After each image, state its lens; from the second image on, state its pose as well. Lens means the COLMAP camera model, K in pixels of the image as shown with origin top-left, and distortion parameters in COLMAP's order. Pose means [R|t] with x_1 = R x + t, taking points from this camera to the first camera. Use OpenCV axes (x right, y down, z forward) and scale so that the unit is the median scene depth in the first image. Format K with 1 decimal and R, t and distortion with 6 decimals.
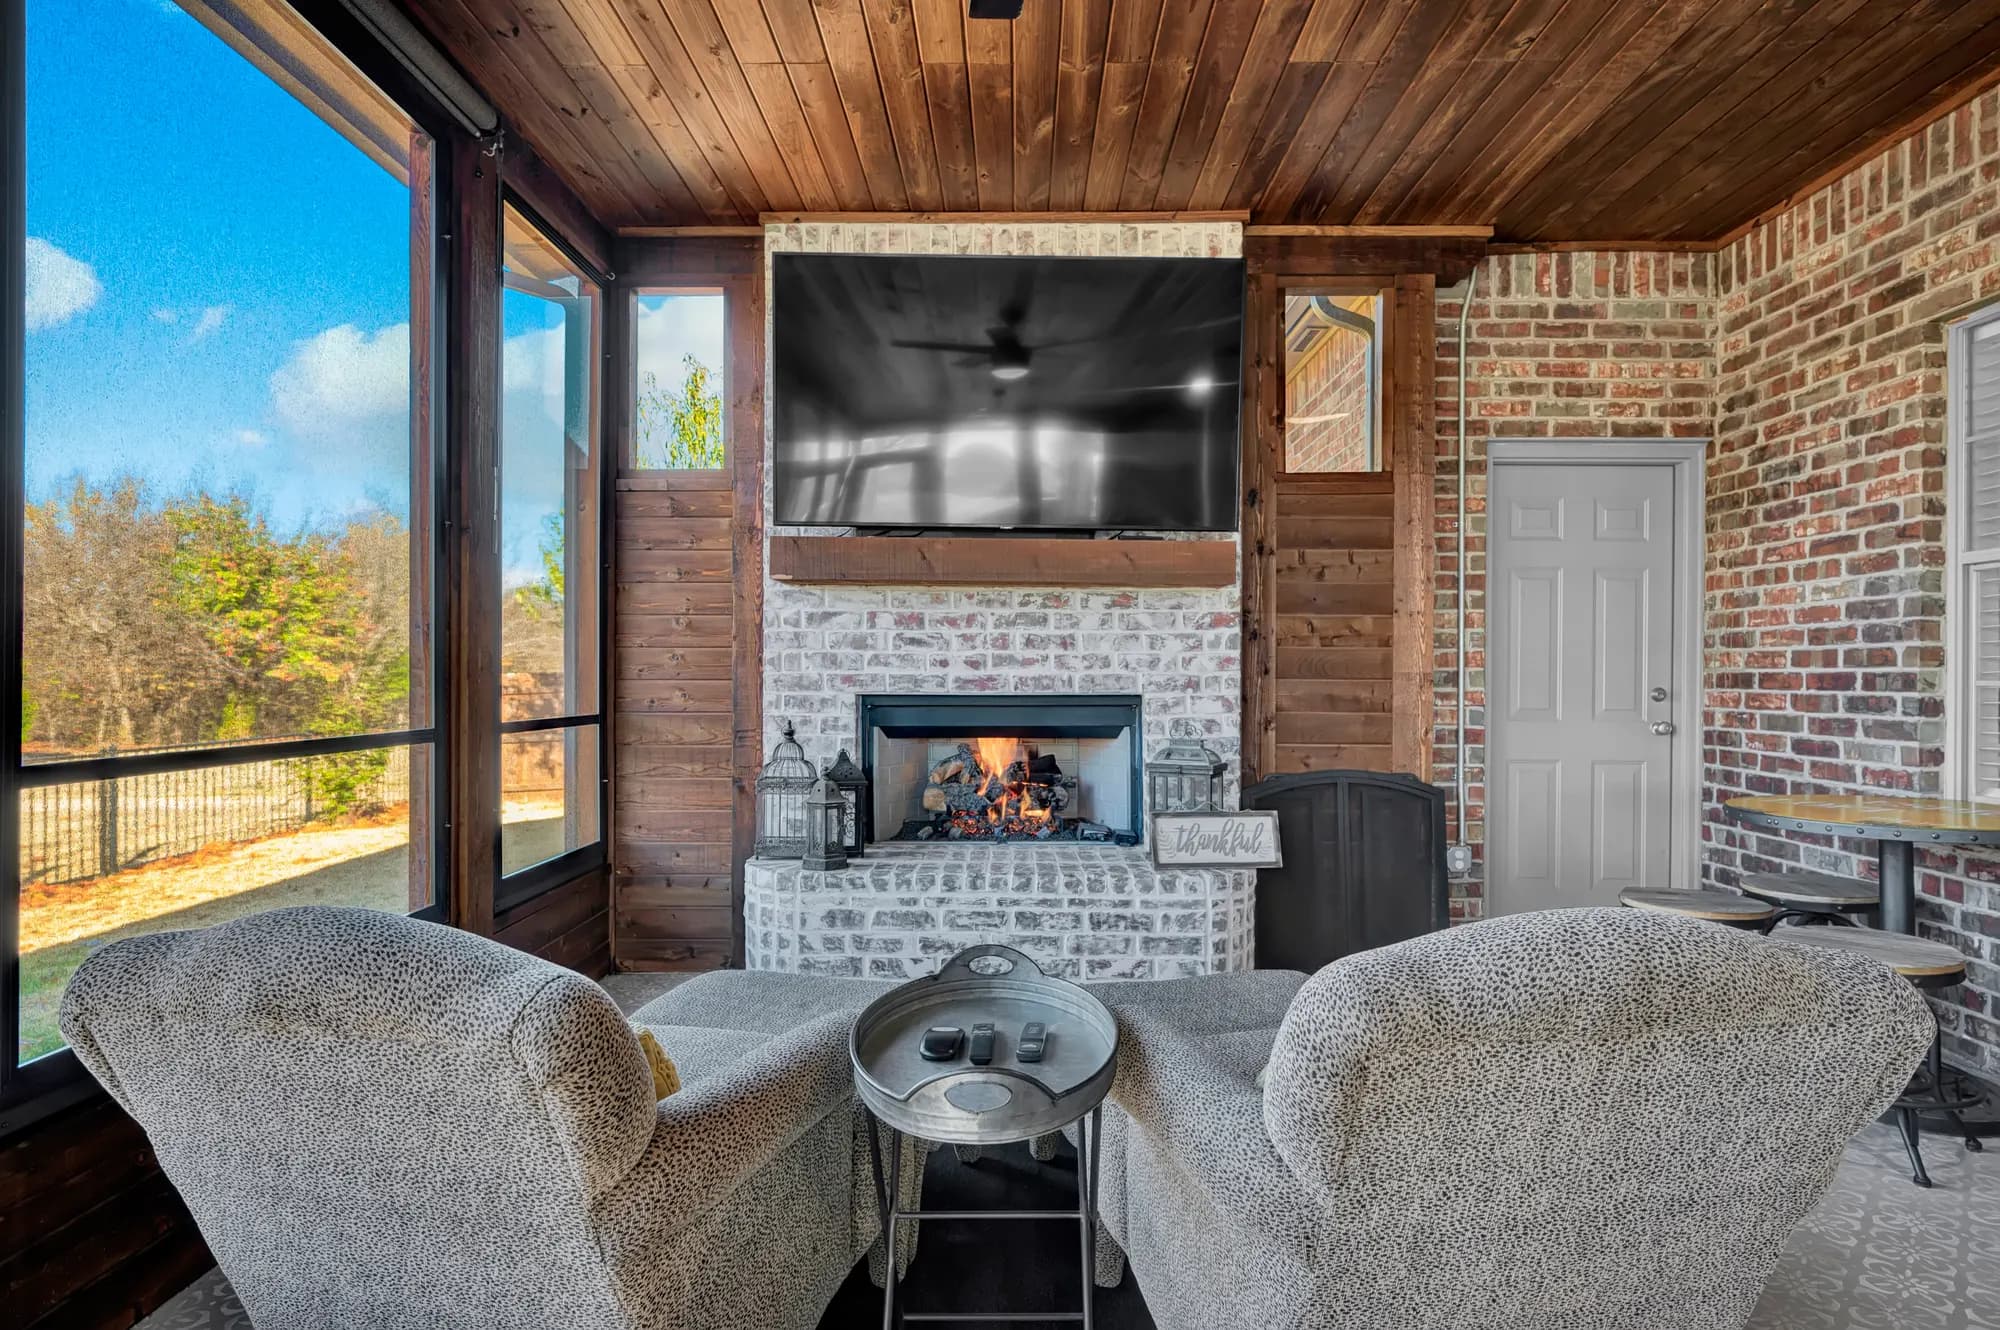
lens RADIAL K [[1020.6, 0, 1001.4], [0, 1020.6, 673.4], [0, 0, 1]] dist [-0.000351, 0.000181]
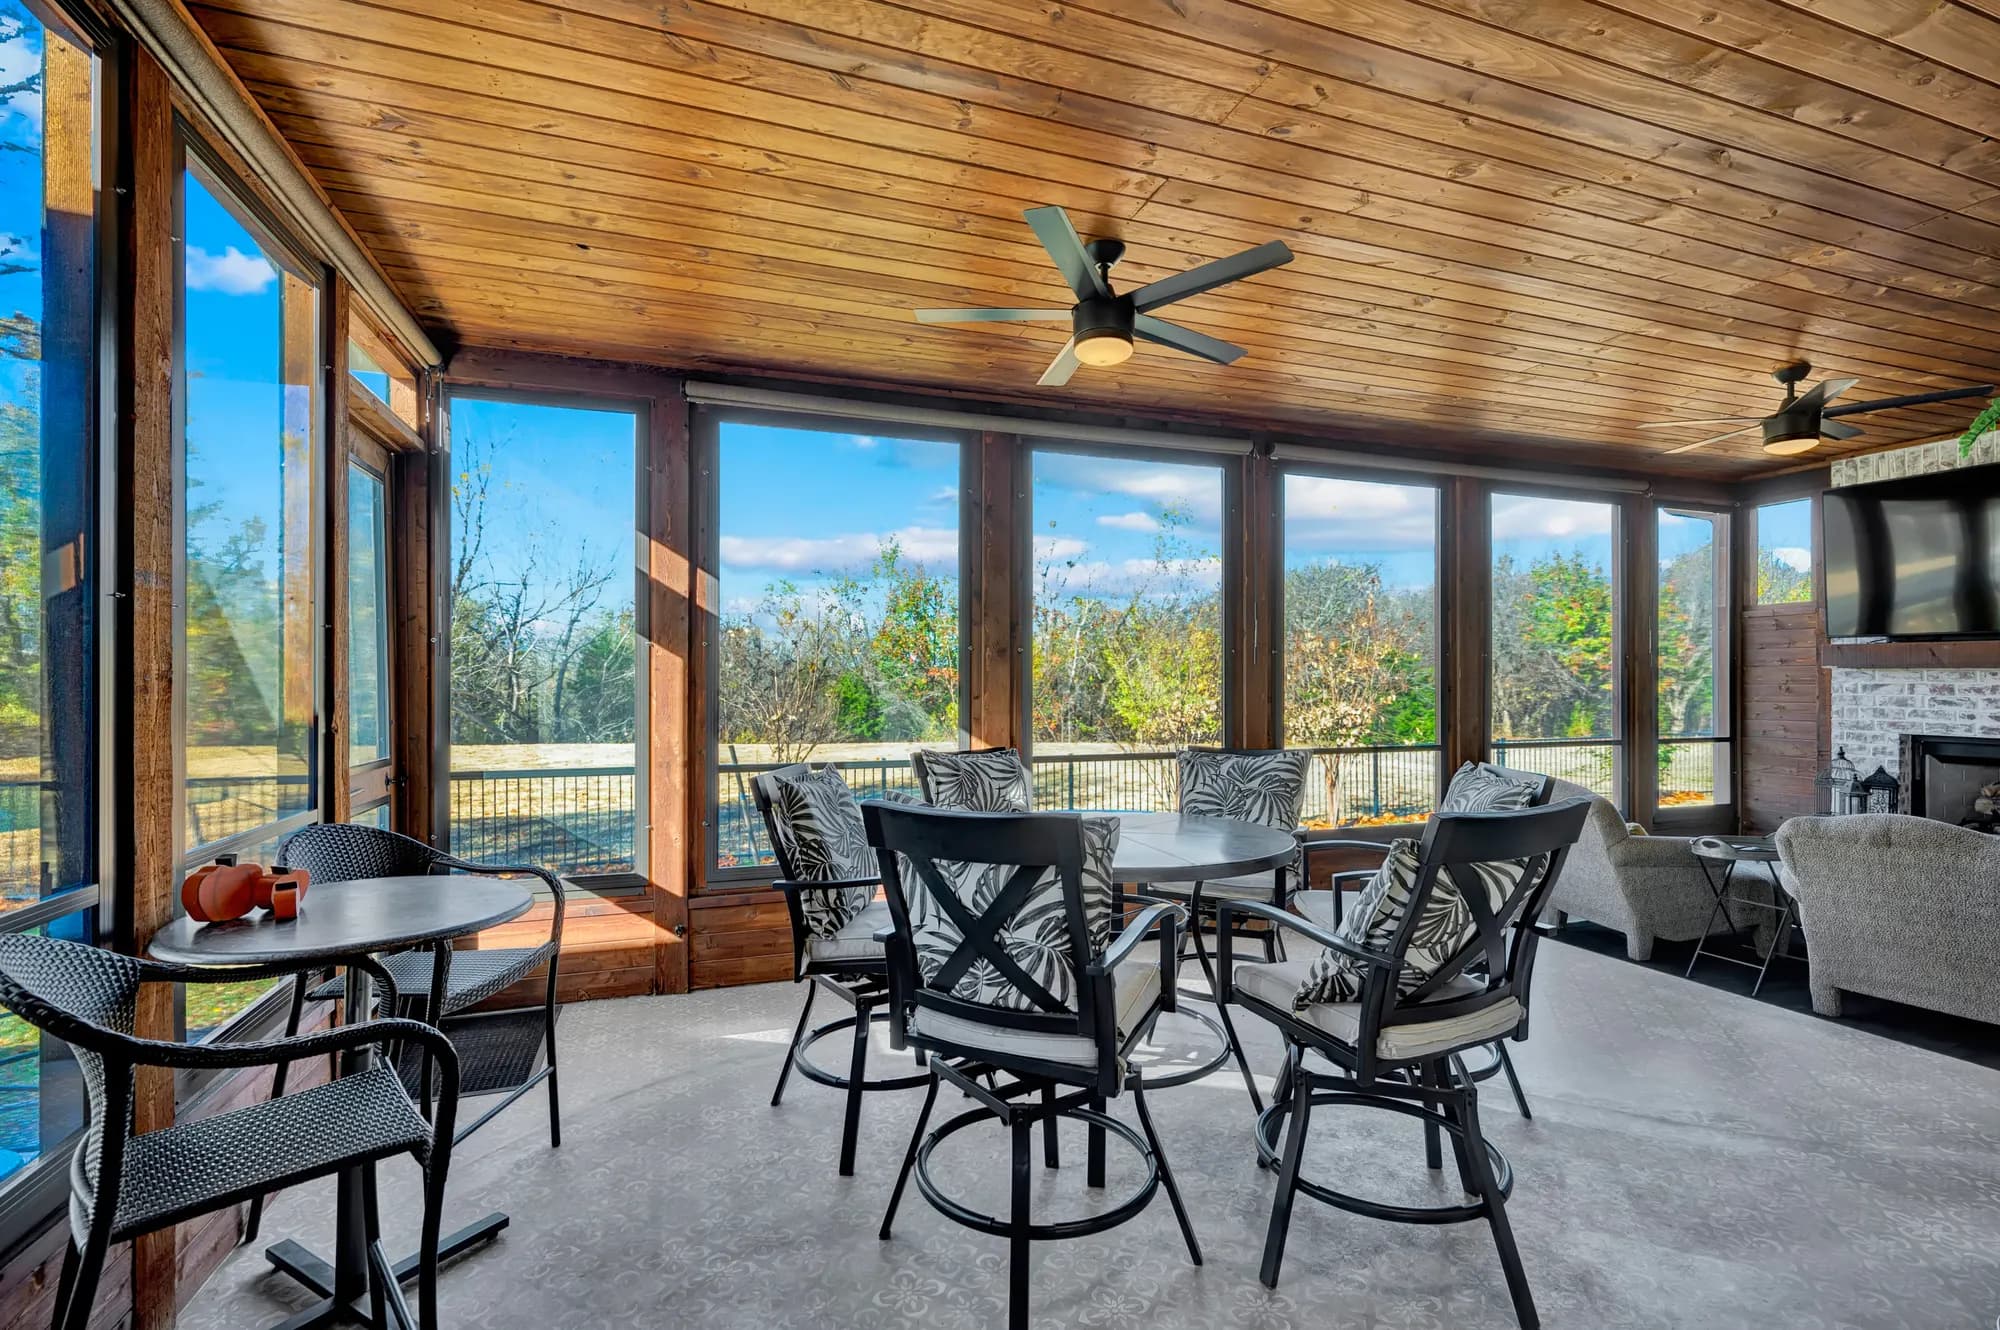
lens RADIAL K [[885.5, 0, 1000.2], [0, 885.5, 676.3], [0, 0, 1]] dist [-0.001002, -0.000166]
pose [[0.336152, -0.007206, -0.941780, 0.698919], [0.001404, 0.999973, -0.007150, -0.062933], [0.941807, 0.001081, 0.336153, -0.831398]]
